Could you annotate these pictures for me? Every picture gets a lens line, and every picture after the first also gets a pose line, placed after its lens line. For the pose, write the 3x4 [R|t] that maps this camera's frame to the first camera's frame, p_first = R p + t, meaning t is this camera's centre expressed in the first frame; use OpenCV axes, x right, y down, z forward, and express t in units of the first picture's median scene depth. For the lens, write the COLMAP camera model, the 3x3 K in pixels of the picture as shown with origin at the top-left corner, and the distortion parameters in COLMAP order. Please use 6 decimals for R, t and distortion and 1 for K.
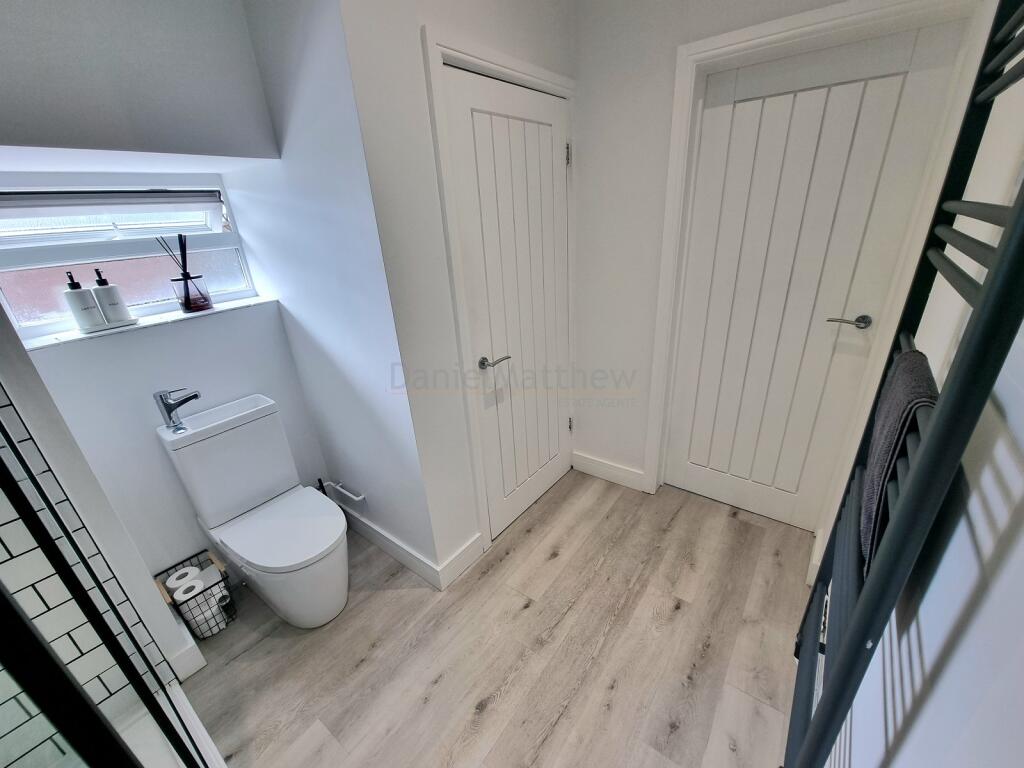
lens RADIAL K [[421.7, 0, 516.9], [0, 421.7, 393.8], [0, 0, 1]] dist [-0.002619, -0.000147]
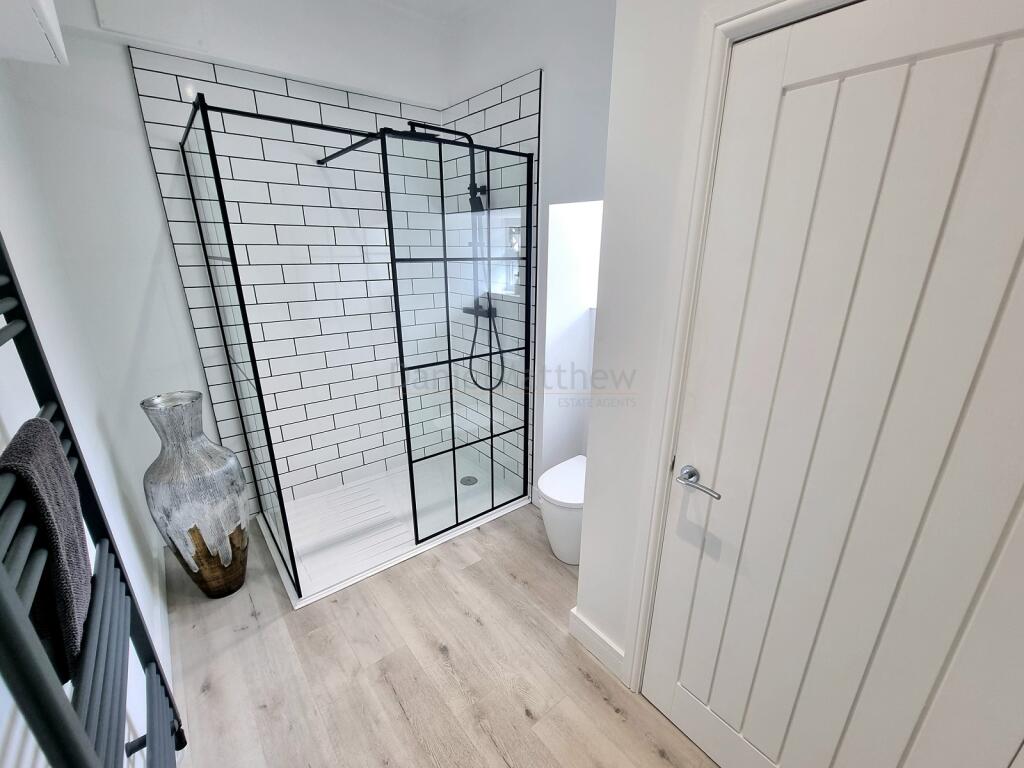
lens RADIAL K [[421.7, 0, 516.9], [0, 421.7, 393.8], [0, 0, 1]] dist [-0.002619, -0.000147]
pose [[-0.237639, 0.364035, -0.900559, 0.632534], [-0.381441, 0.817670, 0.431183, -0.421230], [0.893326, 0.445976, -0.055452, 0.854071]]
